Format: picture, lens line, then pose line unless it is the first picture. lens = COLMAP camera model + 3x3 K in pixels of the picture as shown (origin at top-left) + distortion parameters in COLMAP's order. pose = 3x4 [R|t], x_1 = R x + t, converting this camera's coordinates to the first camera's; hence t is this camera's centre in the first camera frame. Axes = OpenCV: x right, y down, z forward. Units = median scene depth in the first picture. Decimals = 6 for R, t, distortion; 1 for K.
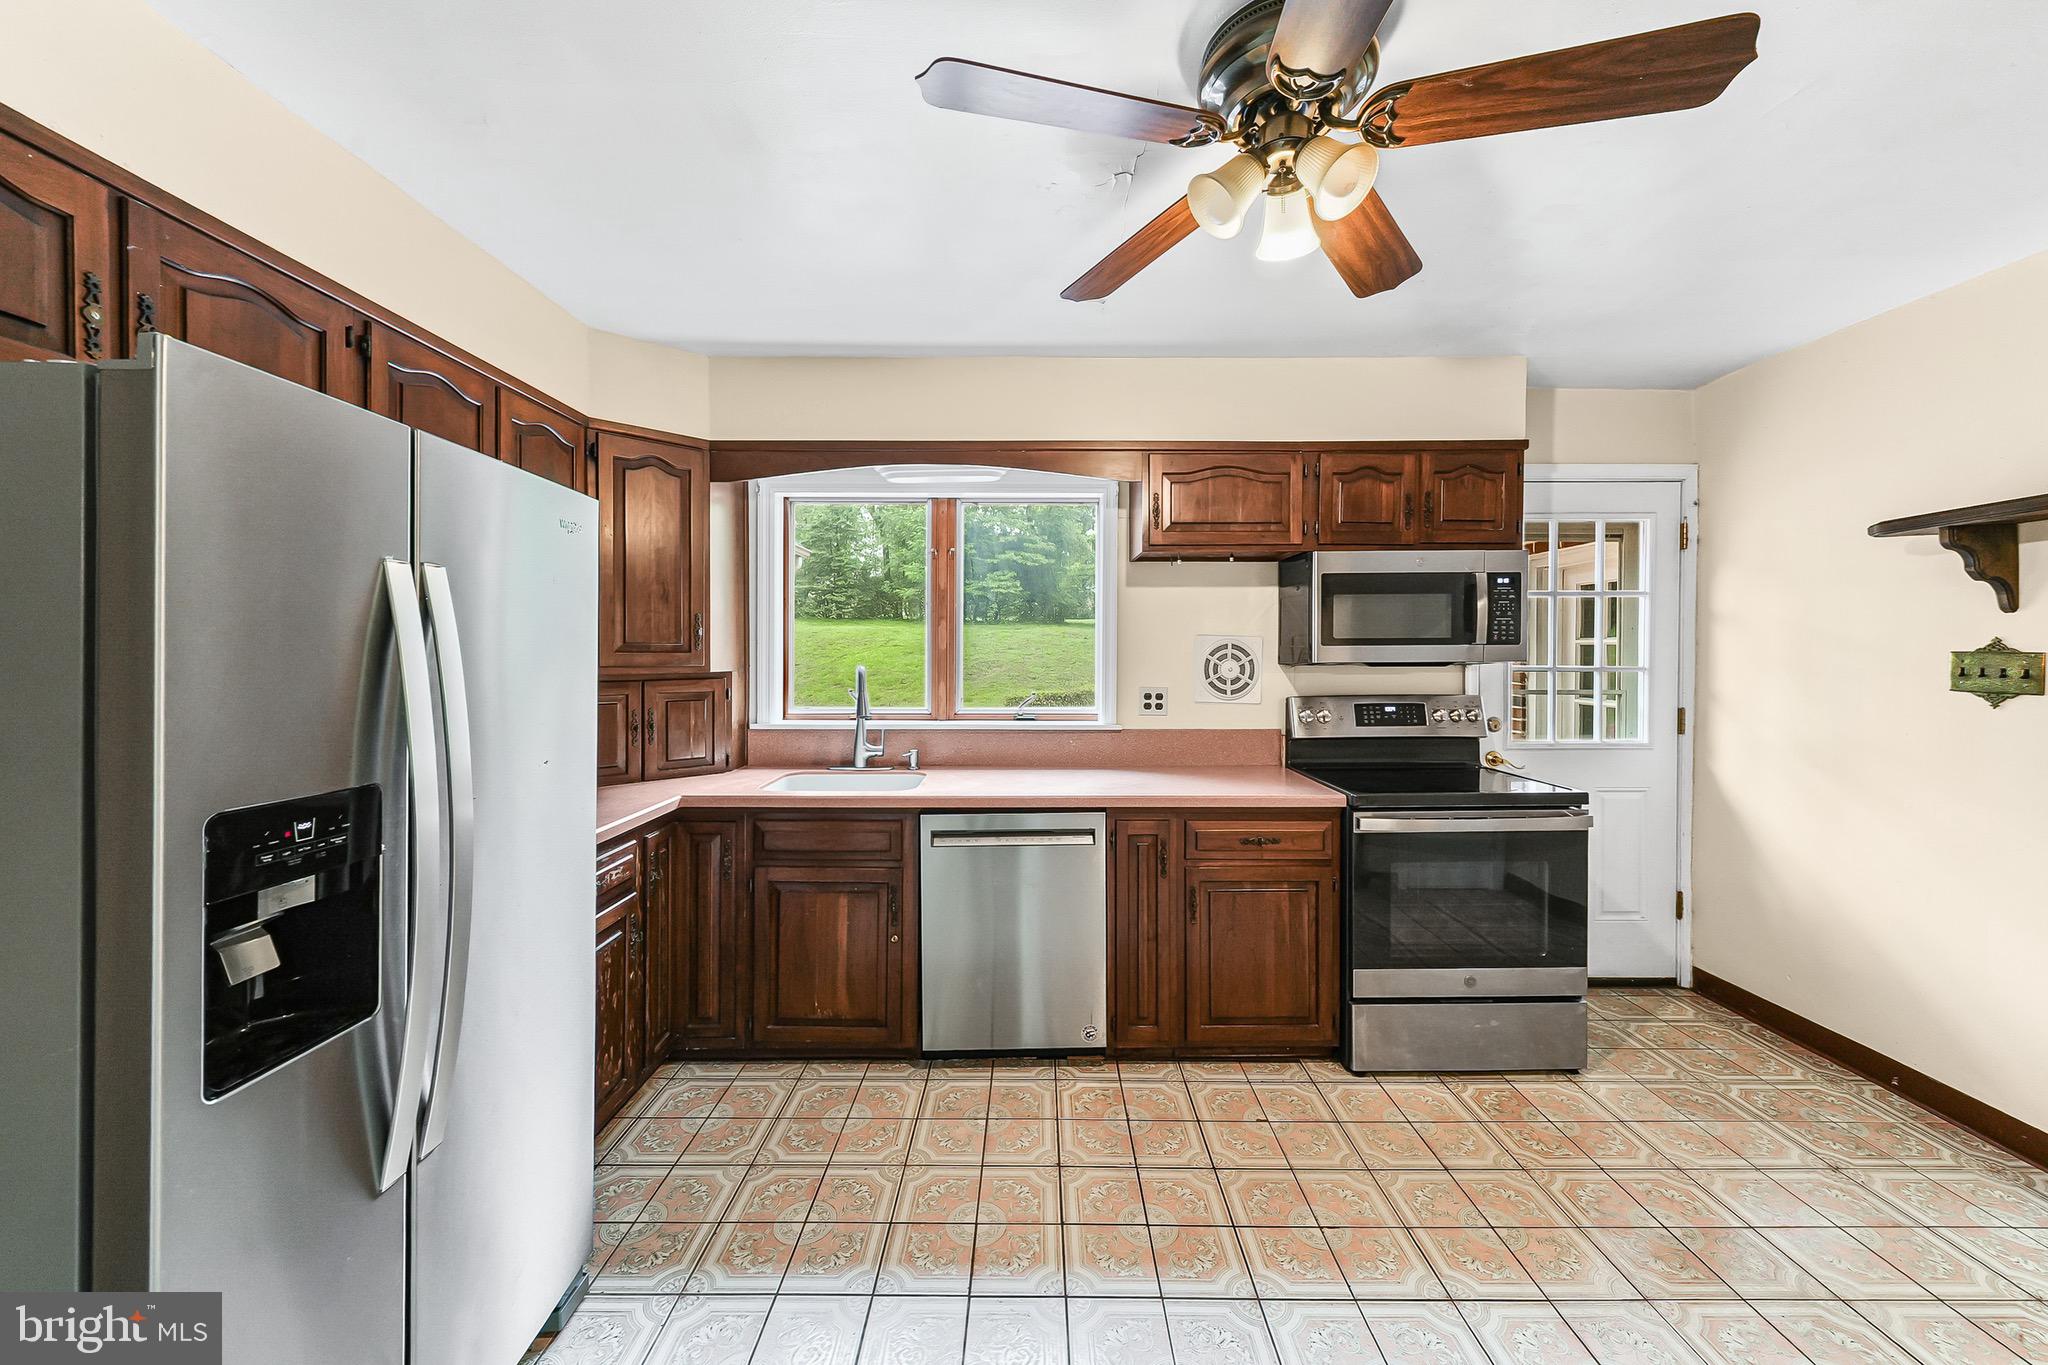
lens RADIAL K [[770.6, 0, 1029.5], [0, 770.6, 657.7], [0, 0, 1]] dist [-0.000598, -0.000025]
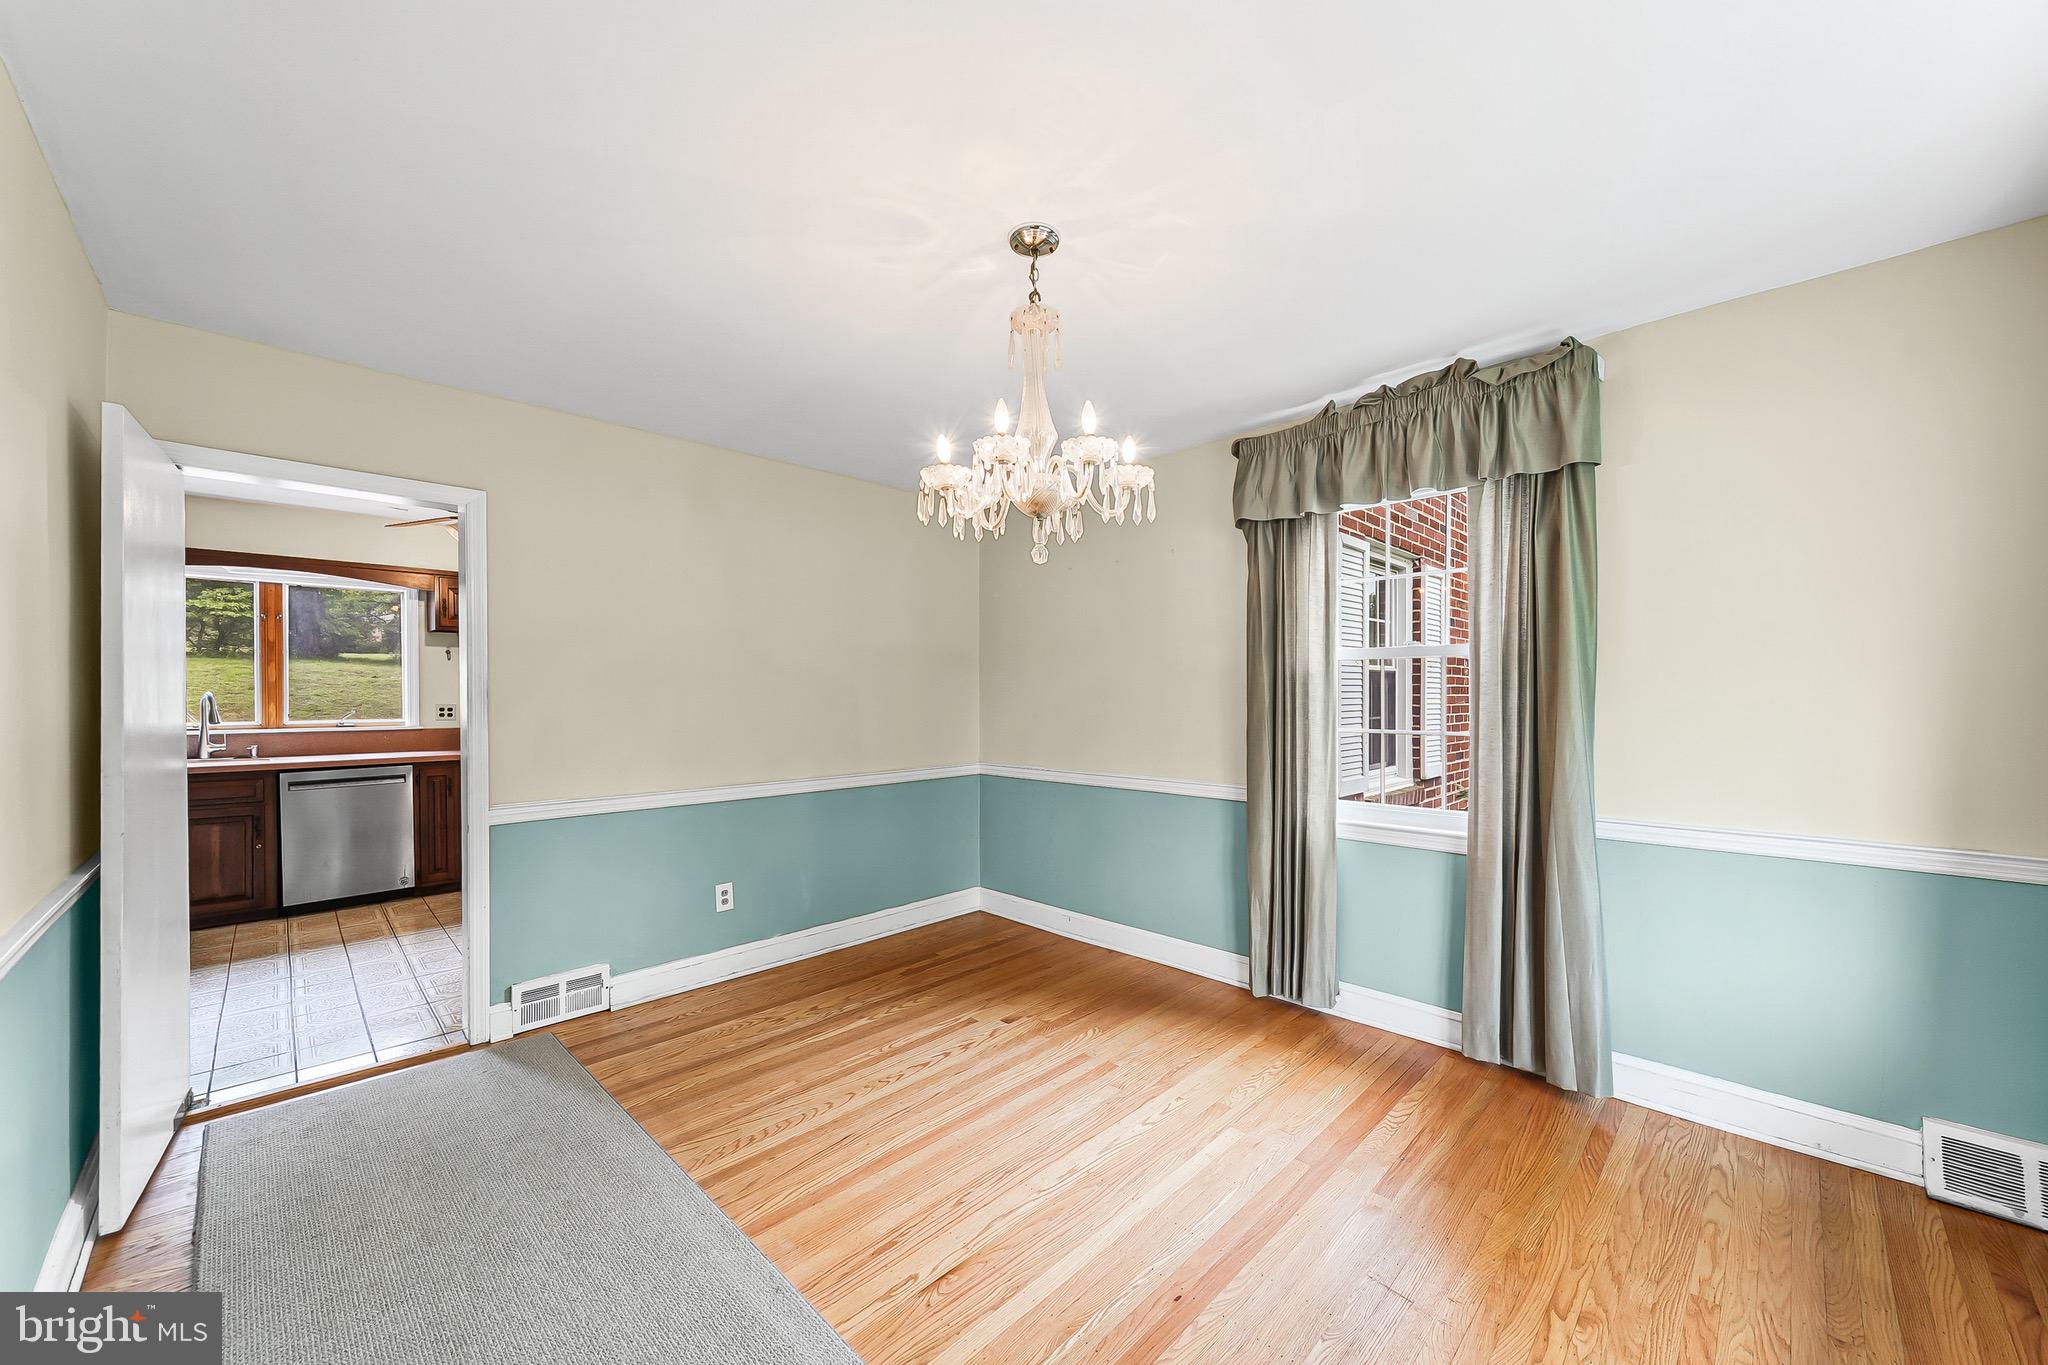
lens RADIAL K [[754.1, 0, 1032.3], [0, 754.1, 703.1], [0, 0, 1]] dist [0.000562, -0.000077]
pose [[0.702136, -0.011479, 0.711950, -0.133546], [0.008545, 0.999934, 0.007696, 0.035744], [-0.711991, 0.000680, 0.702188, -1.237397]]
